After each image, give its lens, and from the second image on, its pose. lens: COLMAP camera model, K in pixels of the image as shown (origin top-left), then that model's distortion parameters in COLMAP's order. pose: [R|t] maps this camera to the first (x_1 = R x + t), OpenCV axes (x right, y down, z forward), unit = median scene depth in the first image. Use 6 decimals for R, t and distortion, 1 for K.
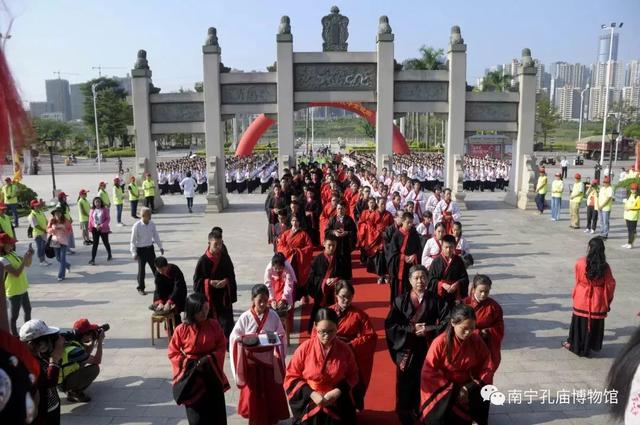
lens RADIAL K [[500.6, 0, 320.0], [0, 500.6, 212.5], [0, 0, 1]] dist [-0.162515, 0.128415]
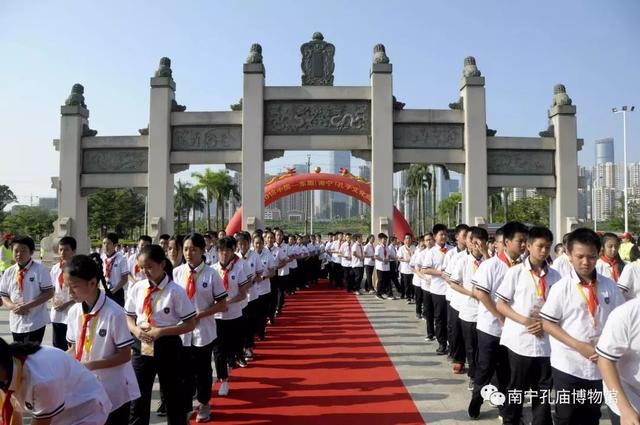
lens RADIAL K [[500.6, 0, 320.0], [0, 500.6, 212.5], [0, 0, 1]] dist [-0.162515, 0.128415]
pose [[0.999906, 0.007793, -0.011253, 0.044652], [-0.009913, 0.979170, -0.202799, 0.030882], [0.009438, 0.202892, 0.979156, 0.264609]]
